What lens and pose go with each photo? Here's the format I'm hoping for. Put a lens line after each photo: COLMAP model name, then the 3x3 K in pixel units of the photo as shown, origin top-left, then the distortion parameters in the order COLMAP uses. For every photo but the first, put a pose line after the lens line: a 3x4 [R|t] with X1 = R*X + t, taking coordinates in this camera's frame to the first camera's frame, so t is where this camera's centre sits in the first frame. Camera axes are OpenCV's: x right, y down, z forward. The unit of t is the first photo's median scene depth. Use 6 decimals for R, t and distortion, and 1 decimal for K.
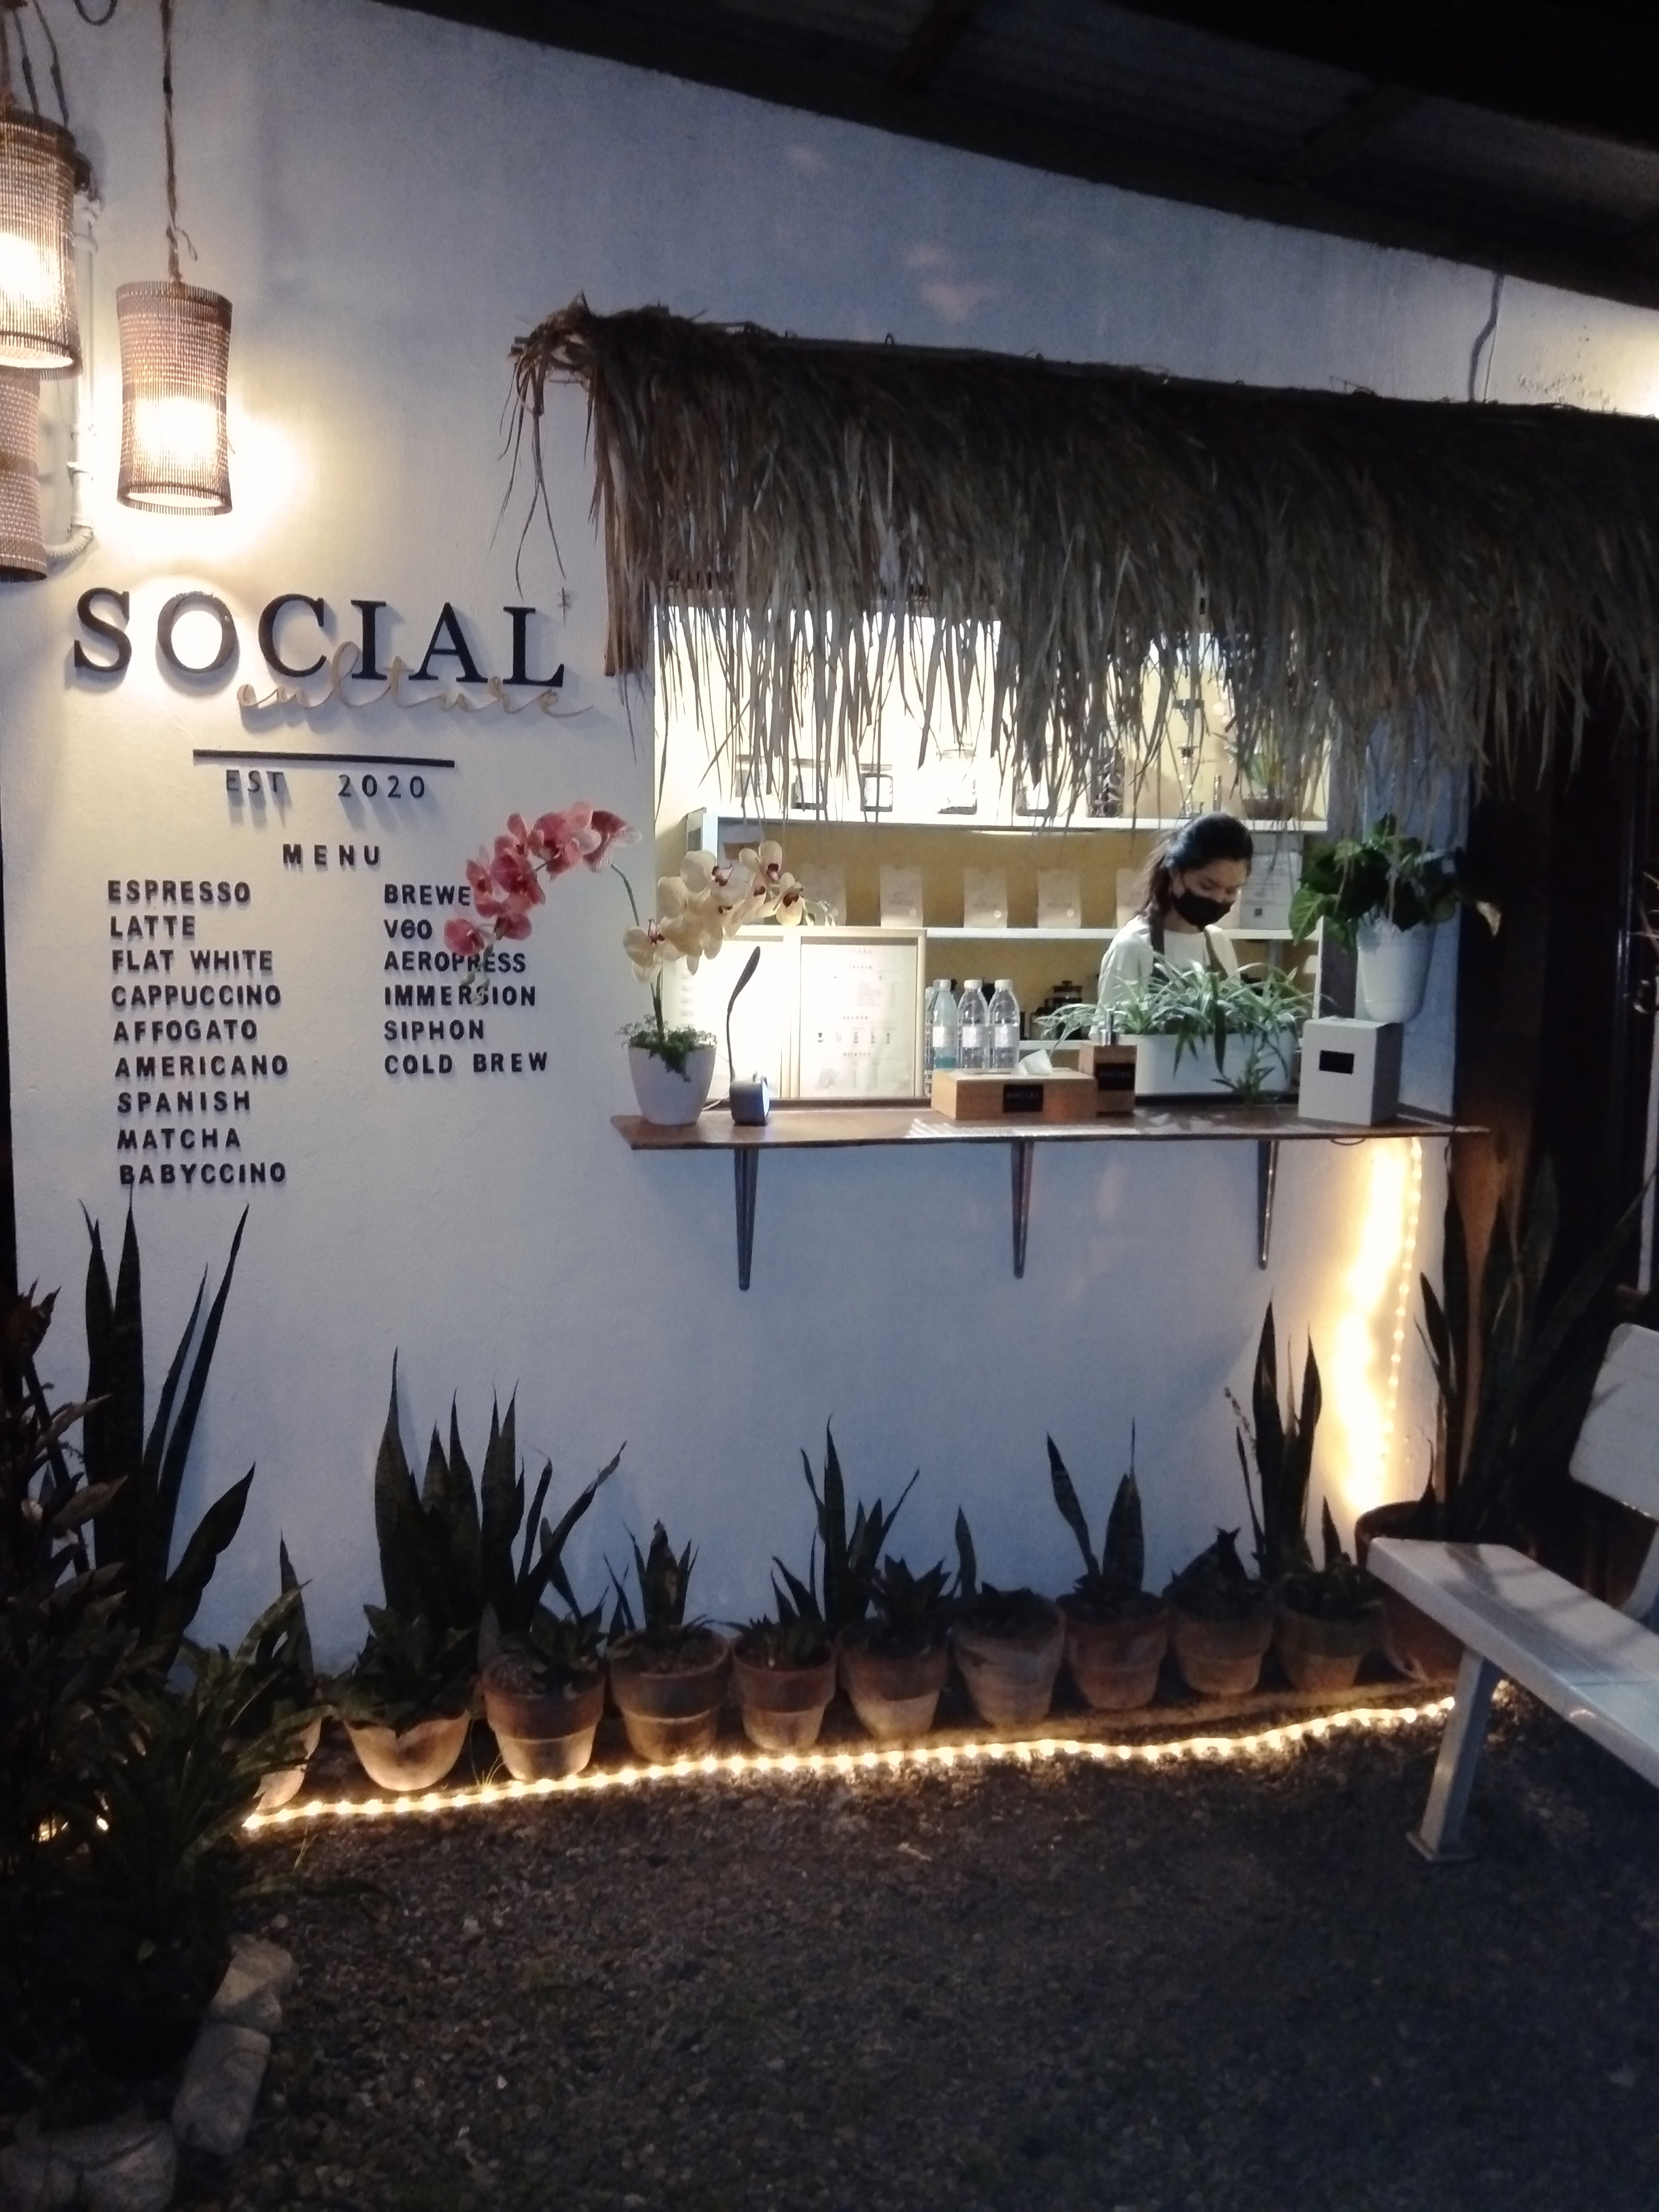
lens RADIAL K [[1751.2, 0, 825.8], [0, 1751.2, 1085.7], [0, 0, 1]] dist [0.126370, -0.347779]
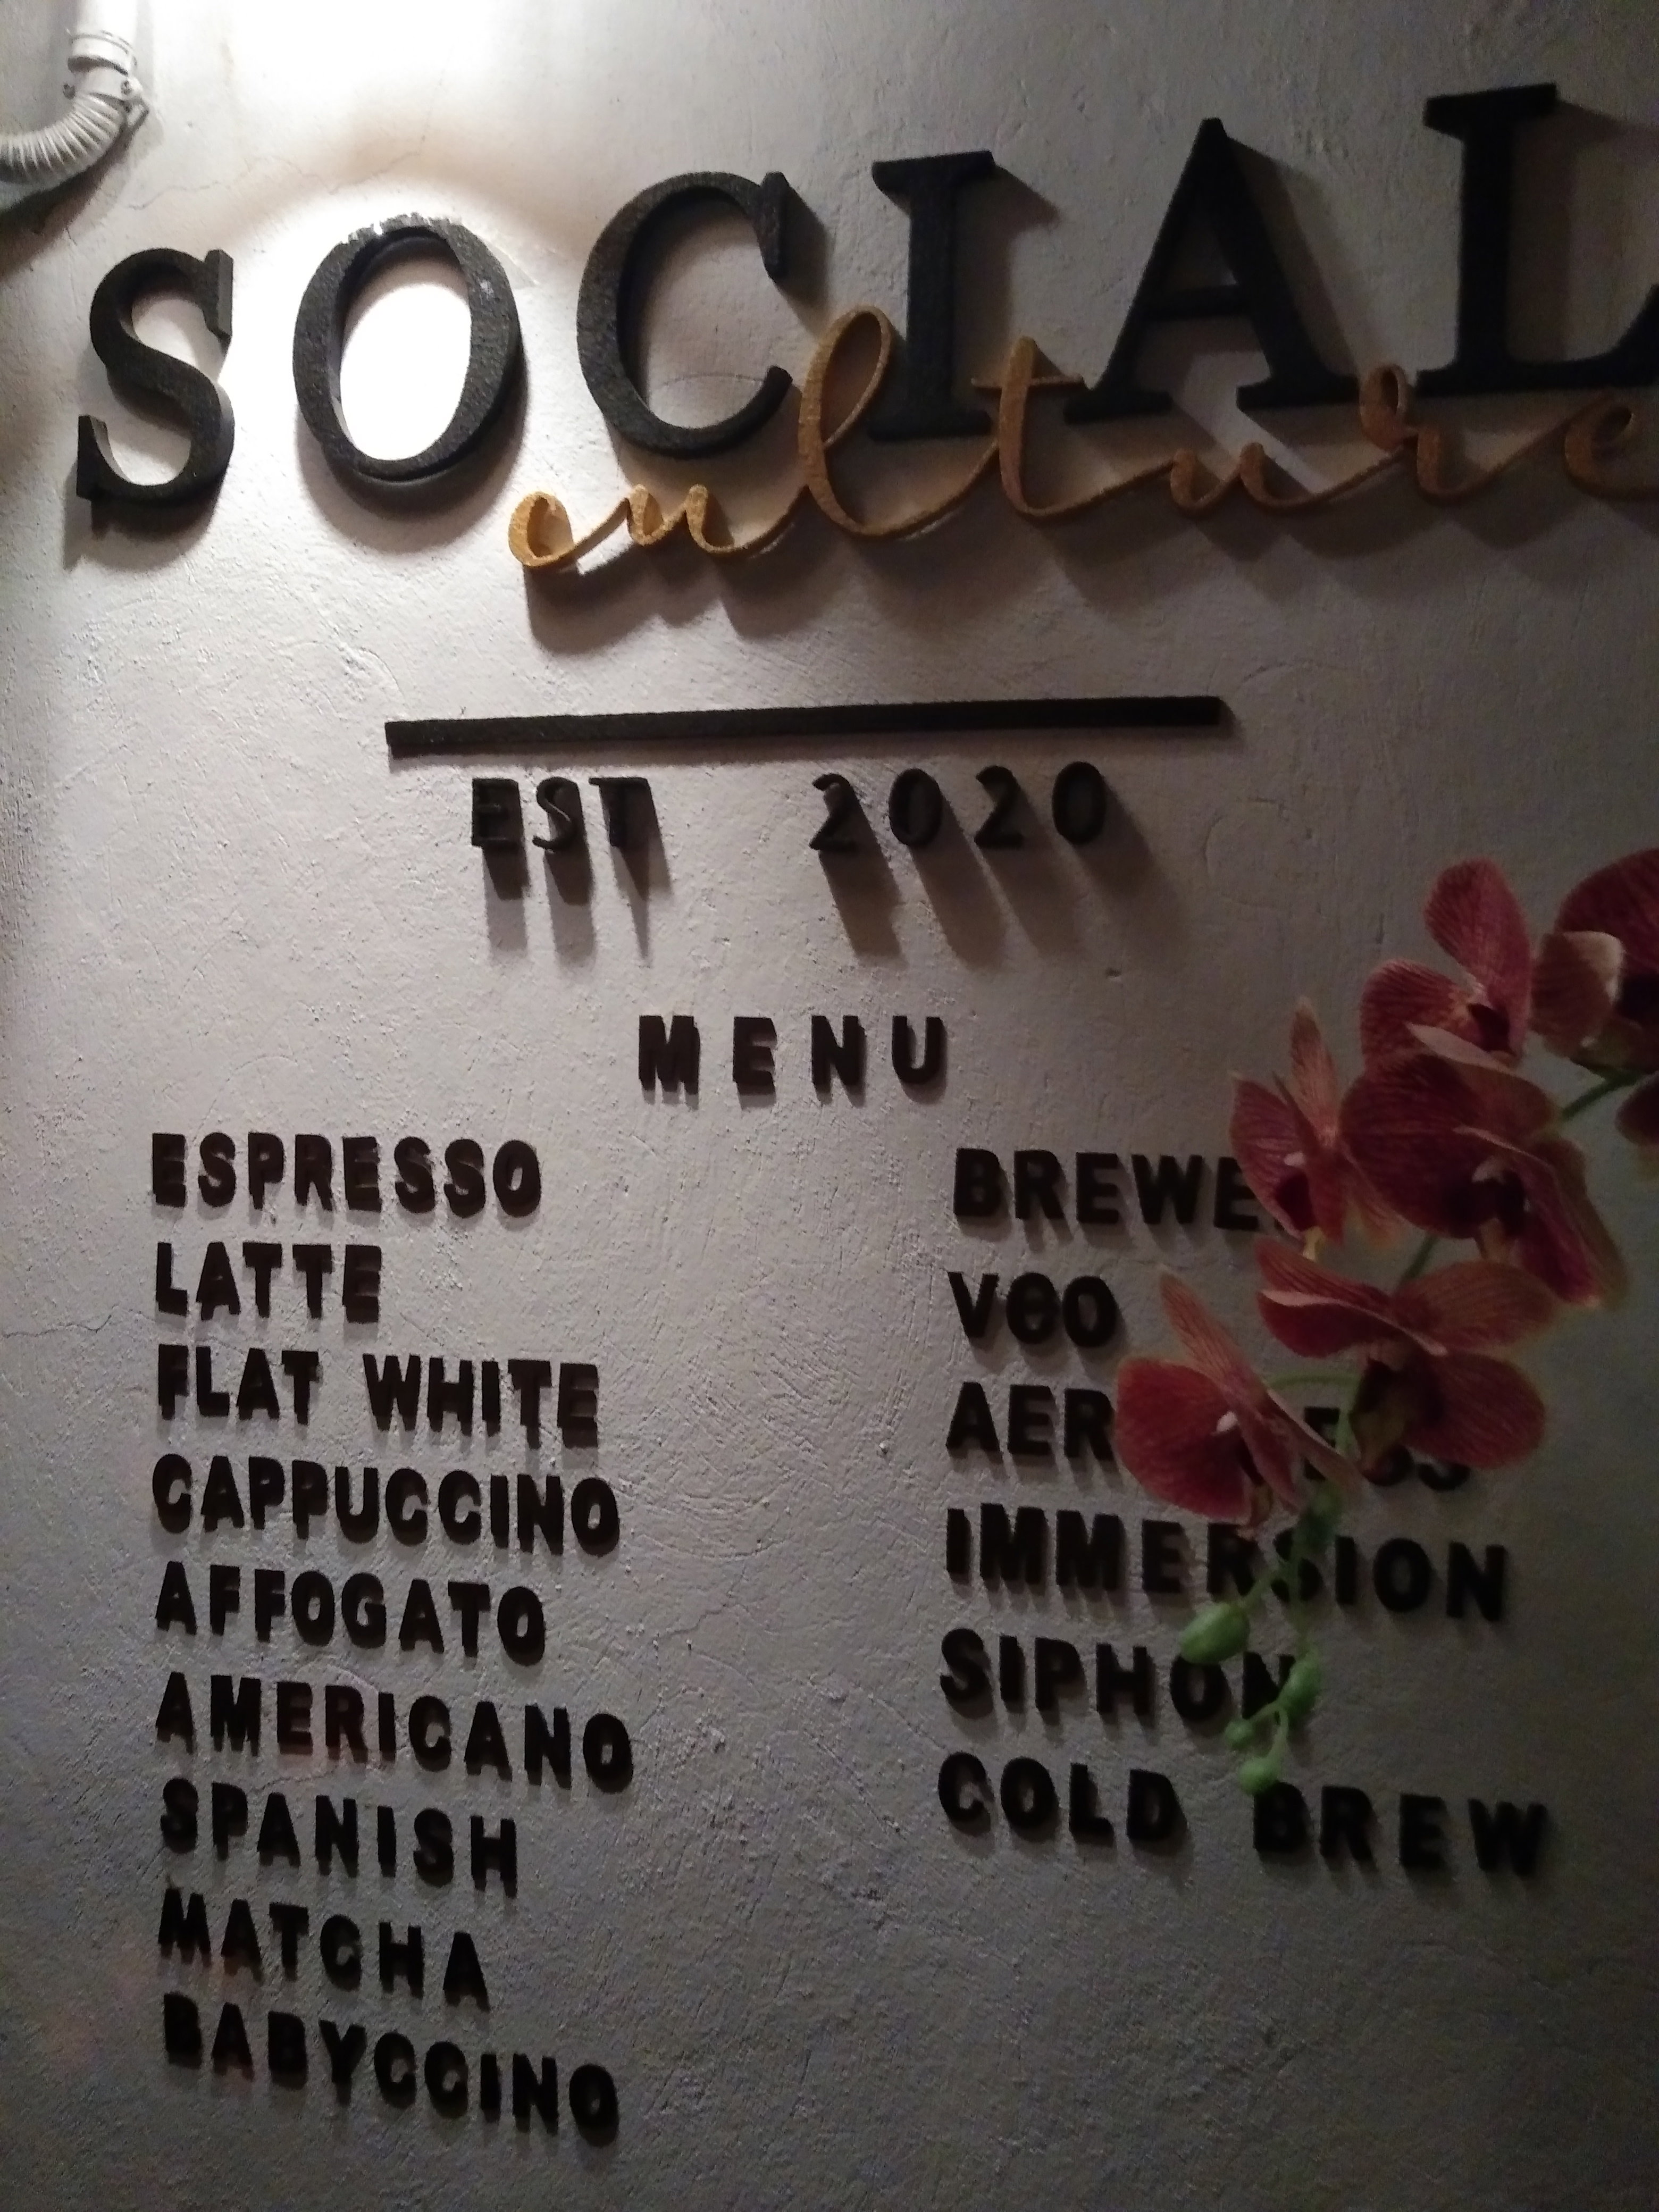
lens RADIAL K [[1737.8, 0, 829.5], [0, 1737.8, 1106.0], [0, 0, 1]] dist [0.095203, -0.238129]
pose [[0.889921, 0.010718, -0.455989, -0.143349], [-0.048701, 0.996242, -0.071629, -0.102163], [0.453507, 0.085951, 0.887098, 0.753506]]
